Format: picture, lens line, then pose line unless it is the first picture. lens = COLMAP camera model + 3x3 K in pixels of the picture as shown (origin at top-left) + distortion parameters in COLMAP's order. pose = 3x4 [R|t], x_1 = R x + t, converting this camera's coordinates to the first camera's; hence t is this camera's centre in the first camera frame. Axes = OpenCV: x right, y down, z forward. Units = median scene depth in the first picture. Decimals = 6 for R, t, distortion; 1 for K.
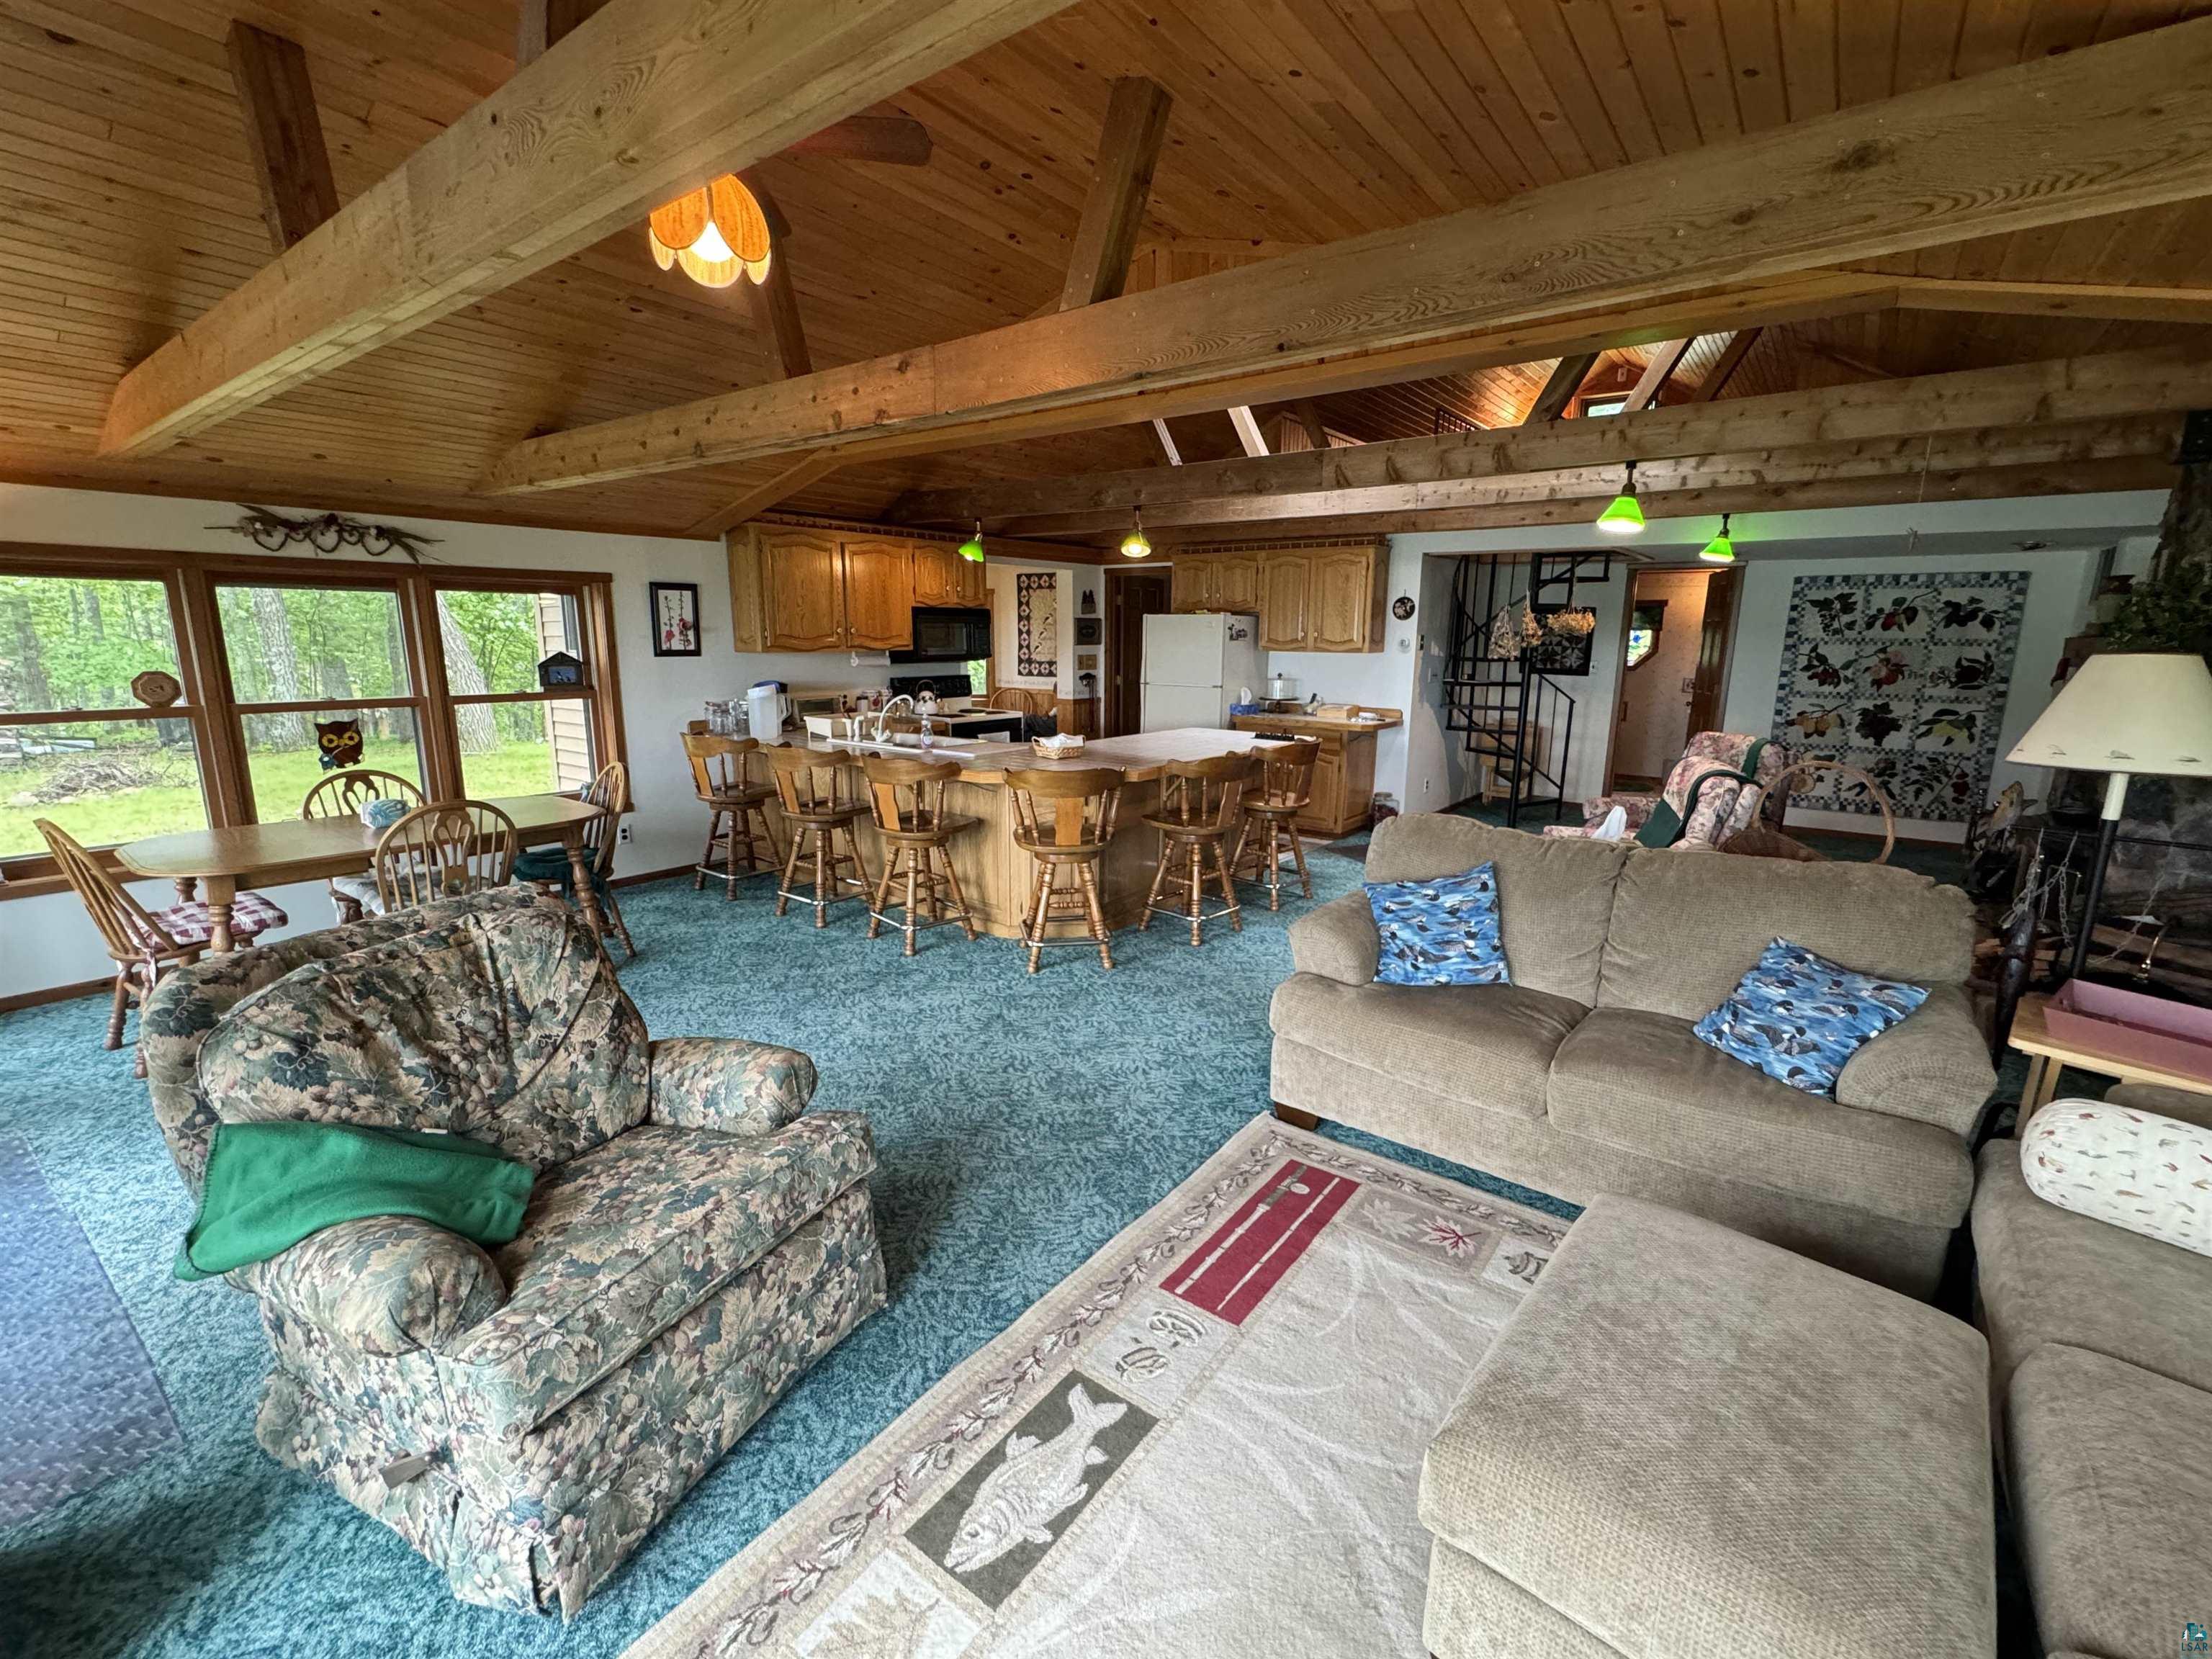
lens RADIAL K [[951.6, 0, 1105.7], [0, 951.6, 829.8], [0, 0, 1]] dist [-0.003068, 0.000646]
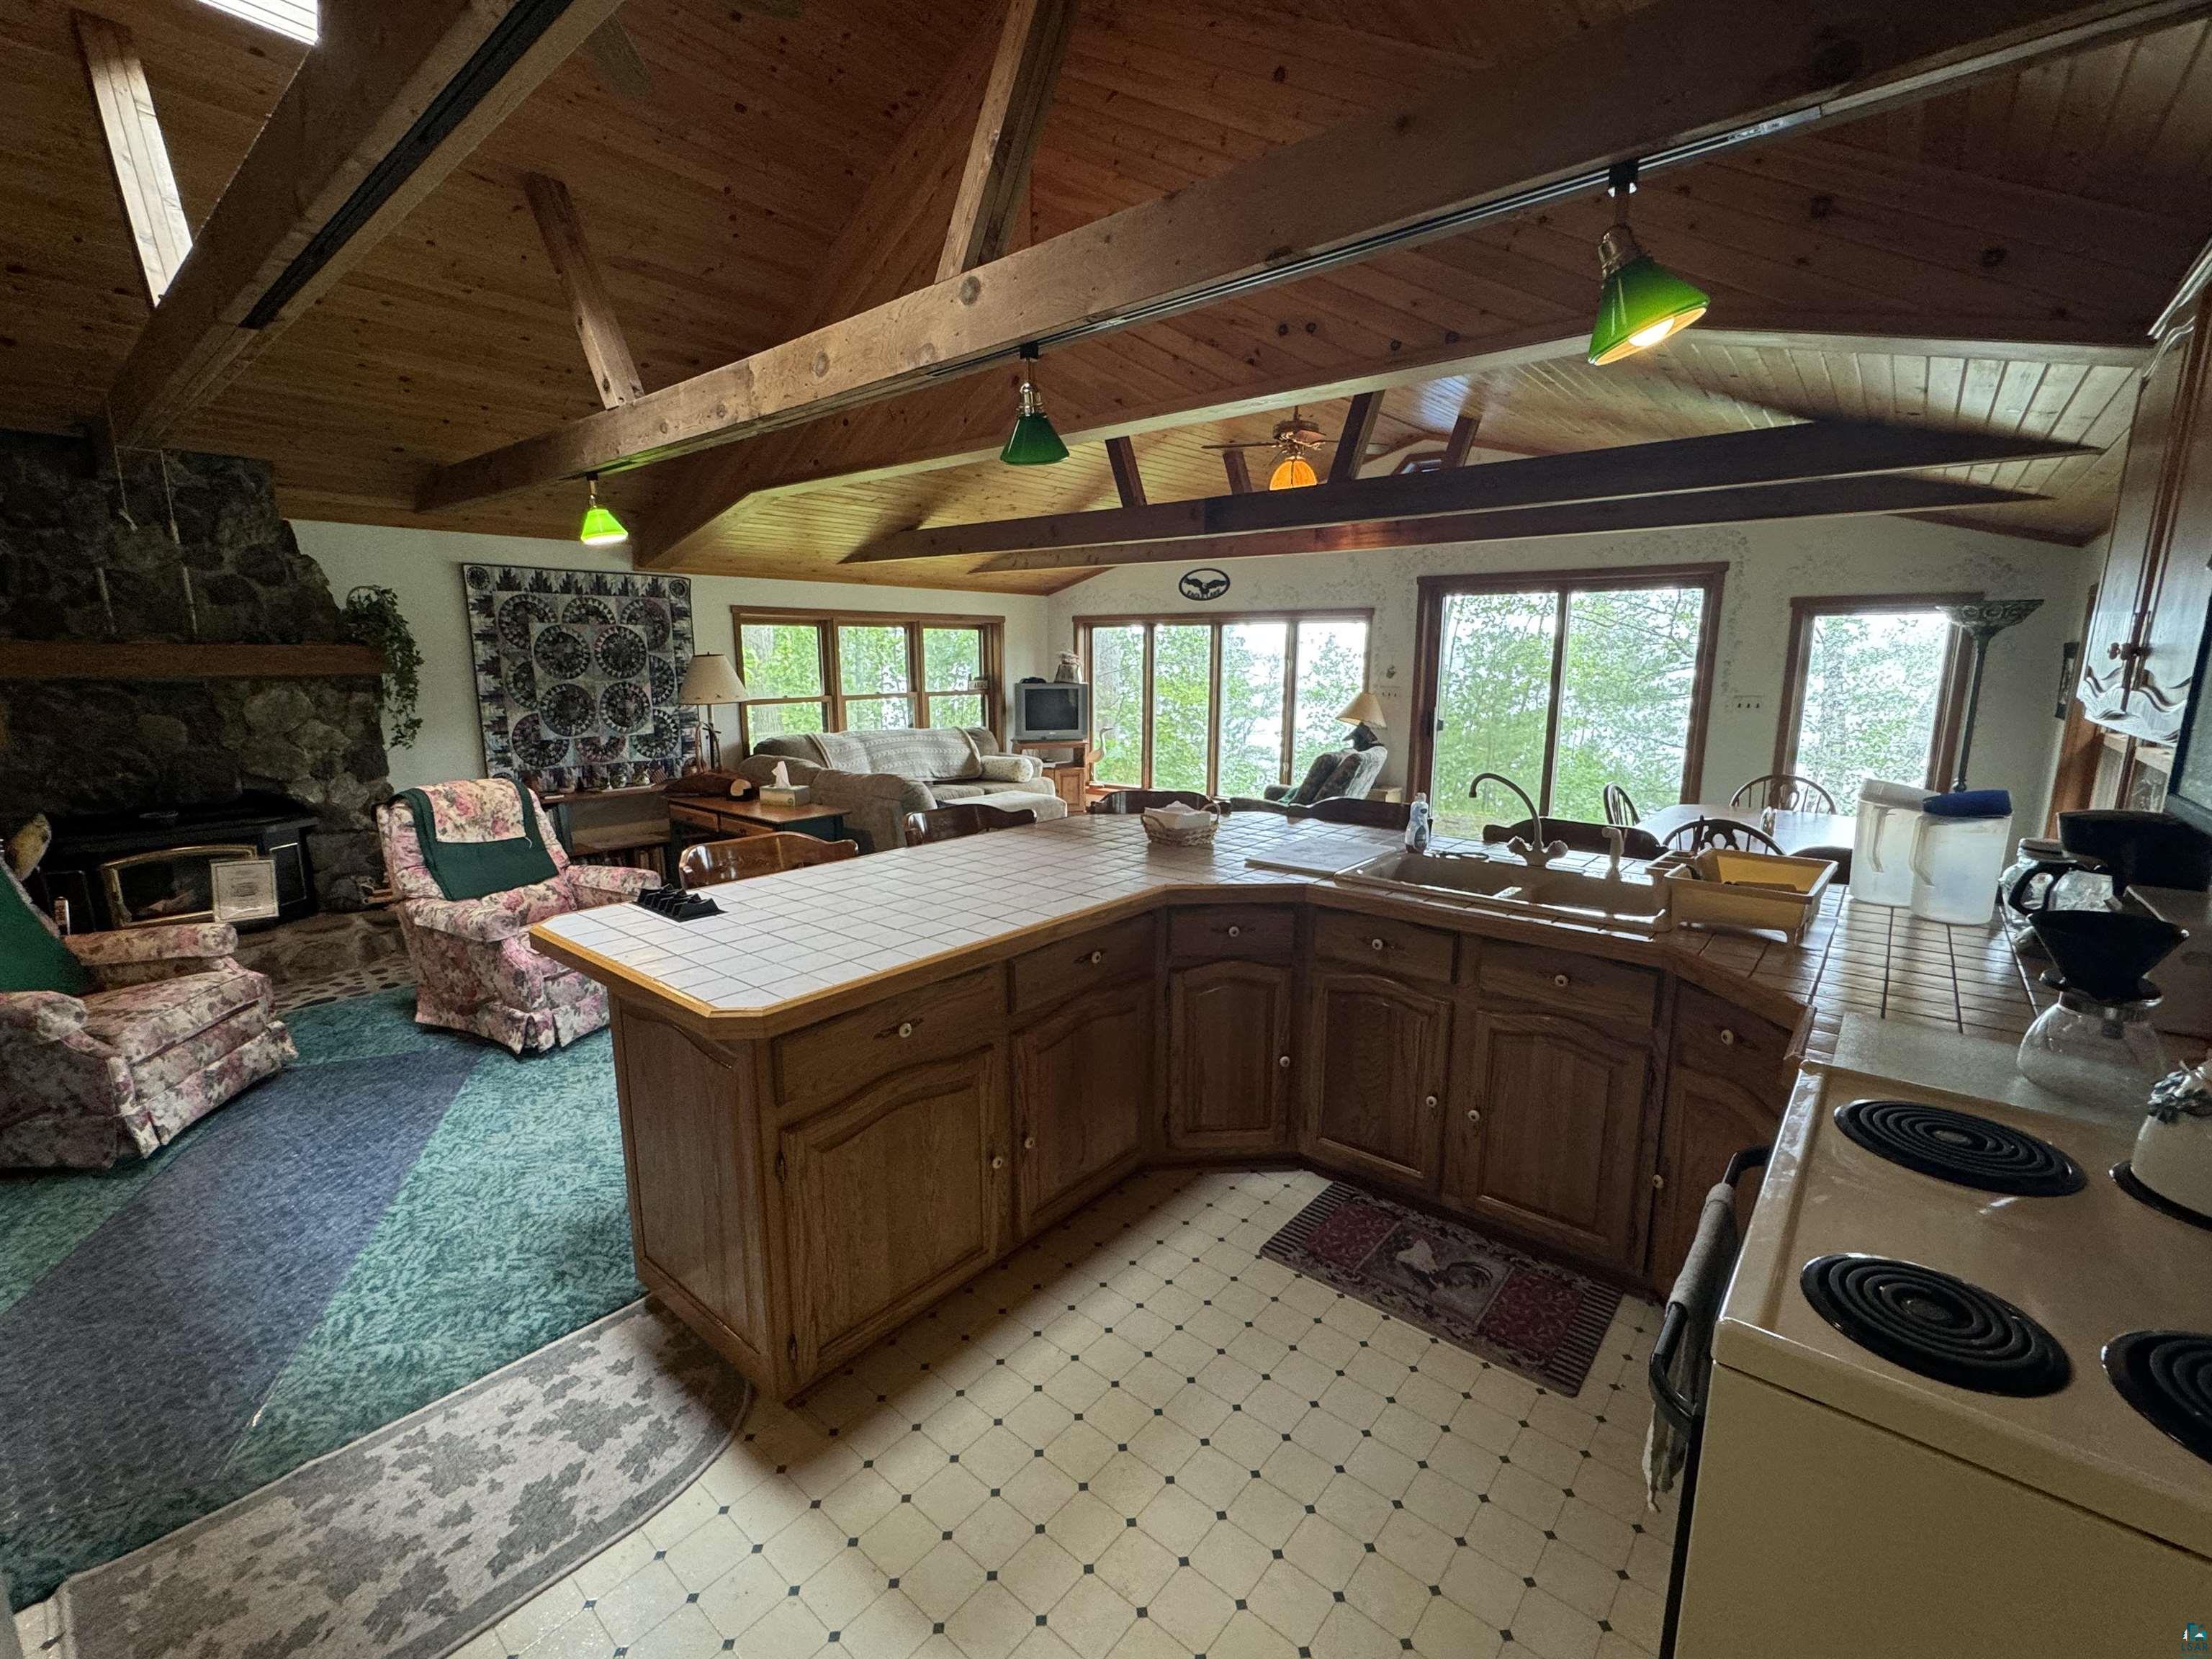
lens RADIAL K [[951.6, 0, 1104.4], [0, 951.6, 828.0], [0, 0, 1]] dist [-0.003068, 0.000646]
pose [[-0.999111, -0.018585, 0.037829, -0.017223], [-0.002970, 0.926346, 0.376663, -0.281366], [-0.042043, 0.376216, -0.925578, 1.365765]]
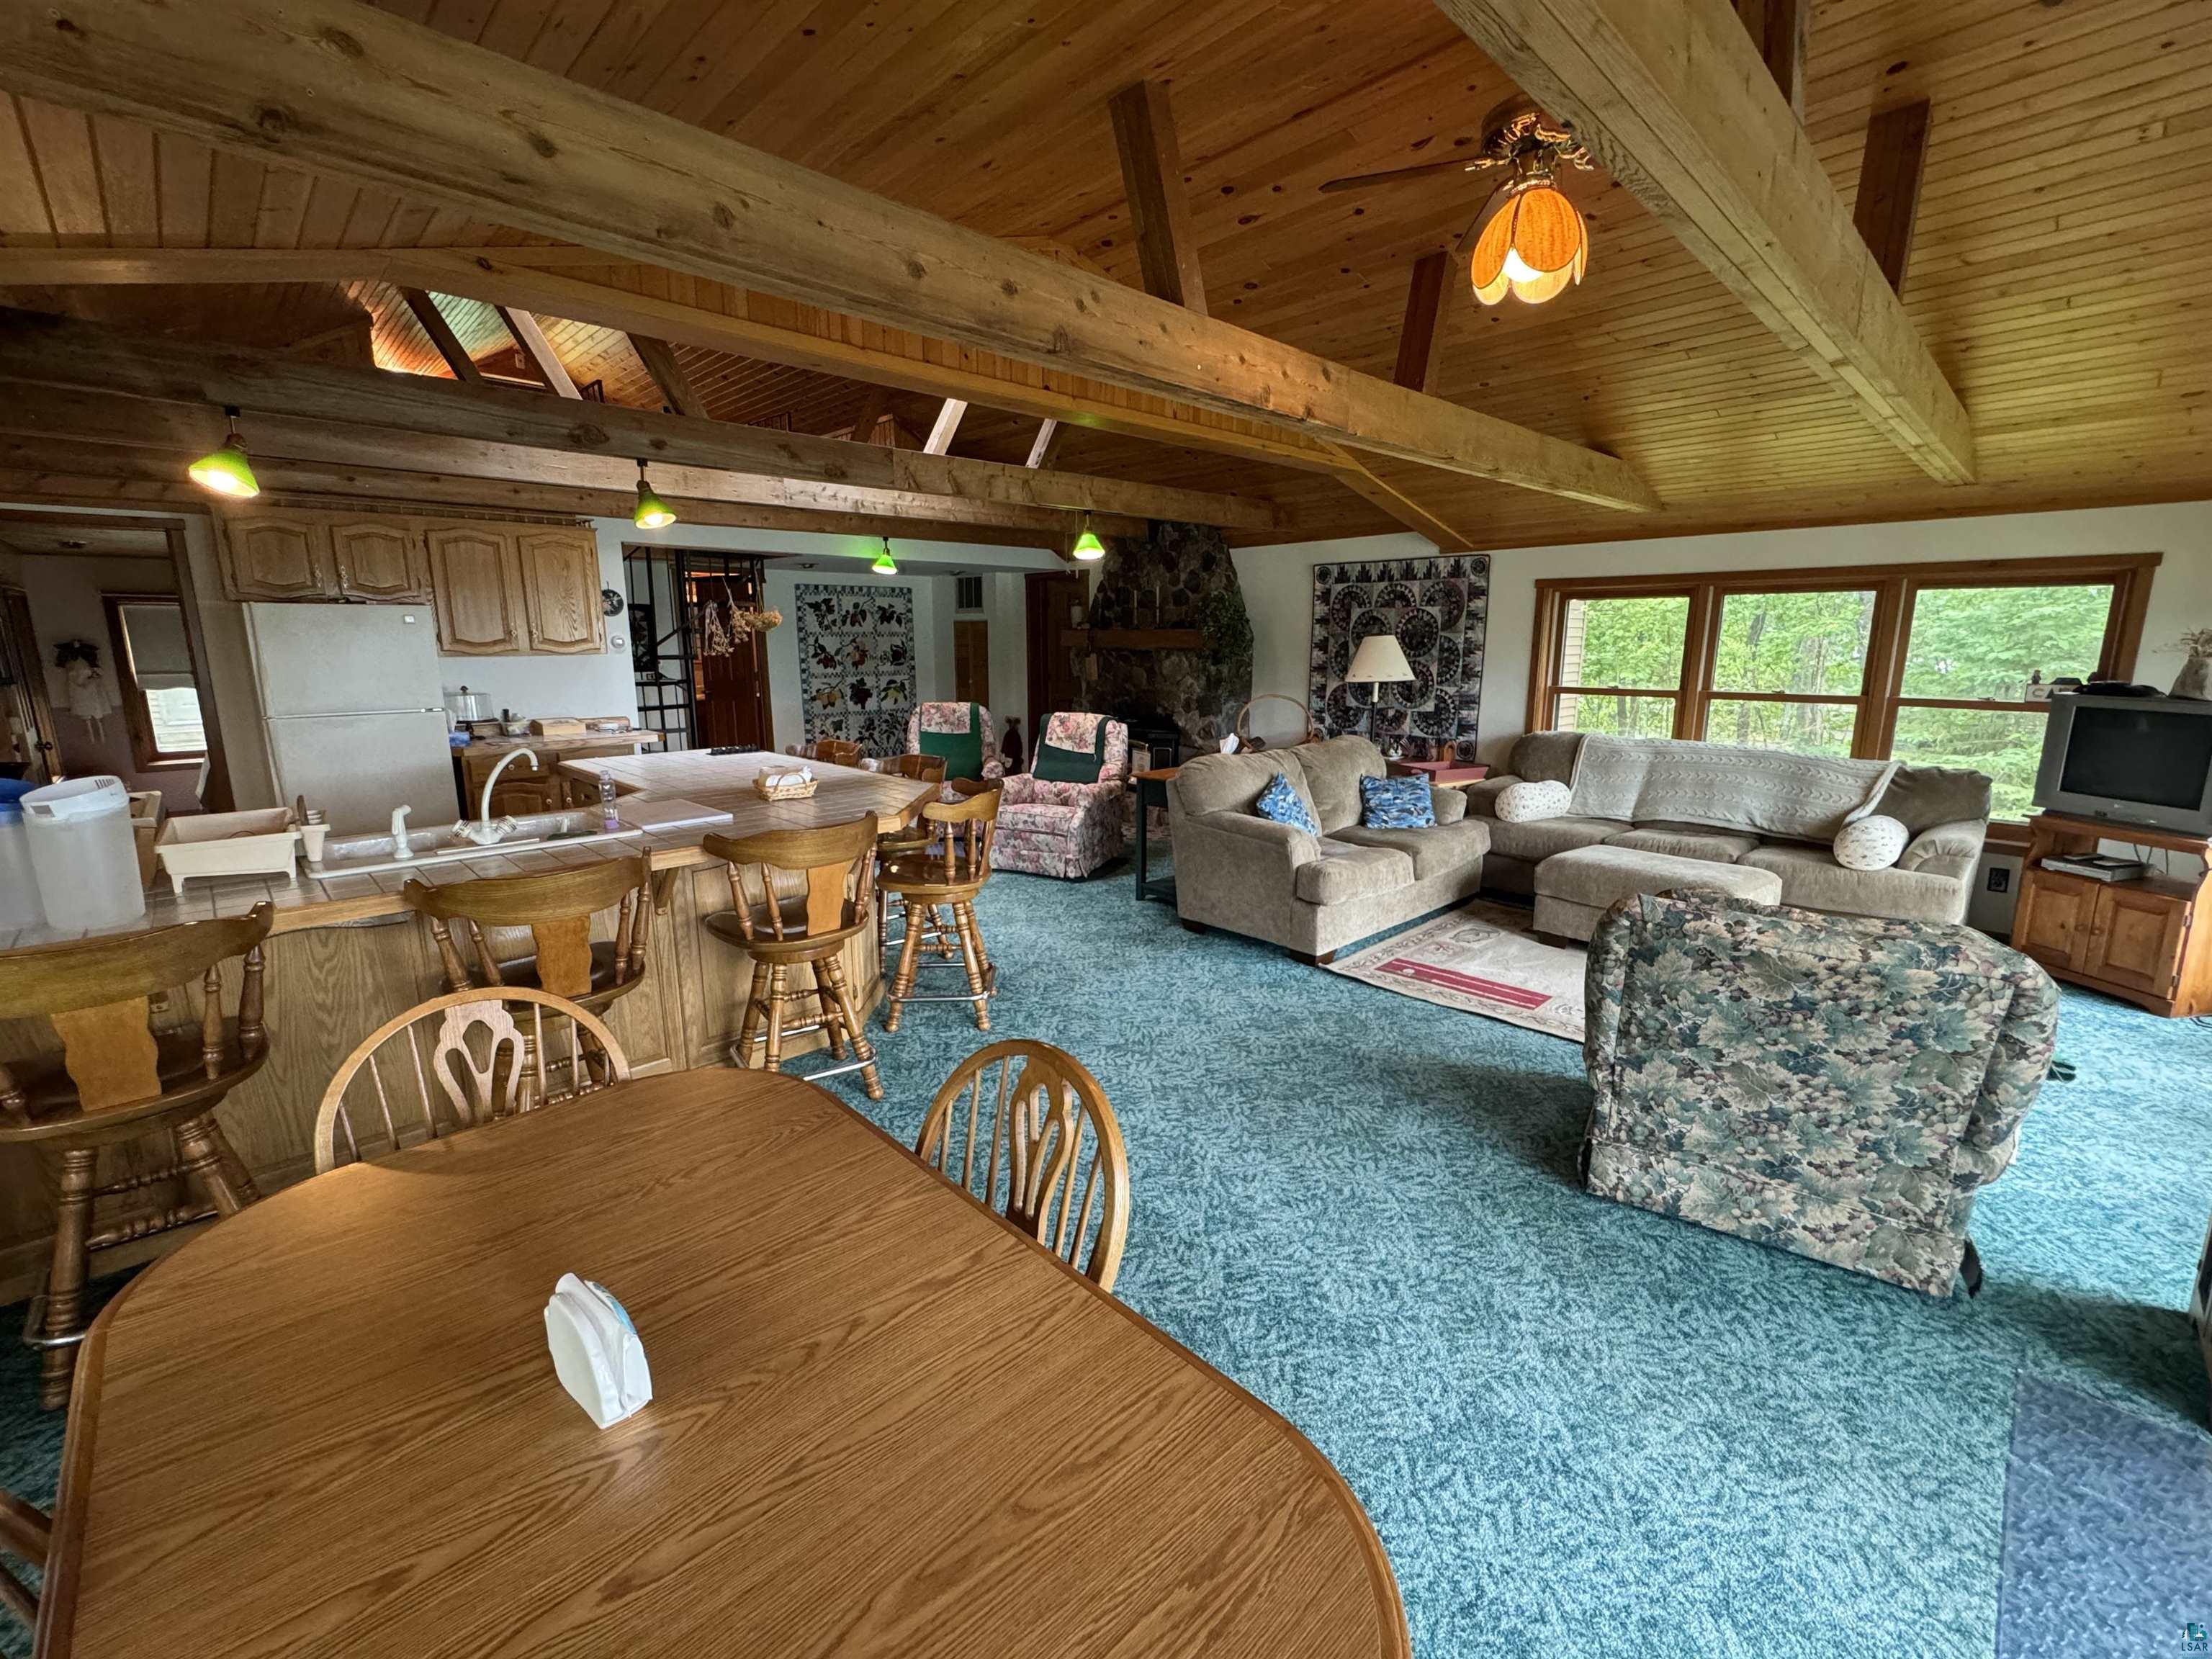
lens RADIAL K [[951.6, 0, 1103.6], [0, 951.6, 828.6], [0, 0, 1]] dist [-0.003068, 0.000646]
pose [[0.149788, -0.207980, 0.966596, -0.635570], [0.204718, 0.962964, 0.175474, -0.113757], [-0.967292, 0.171596, 0.186818, 0.528165]]
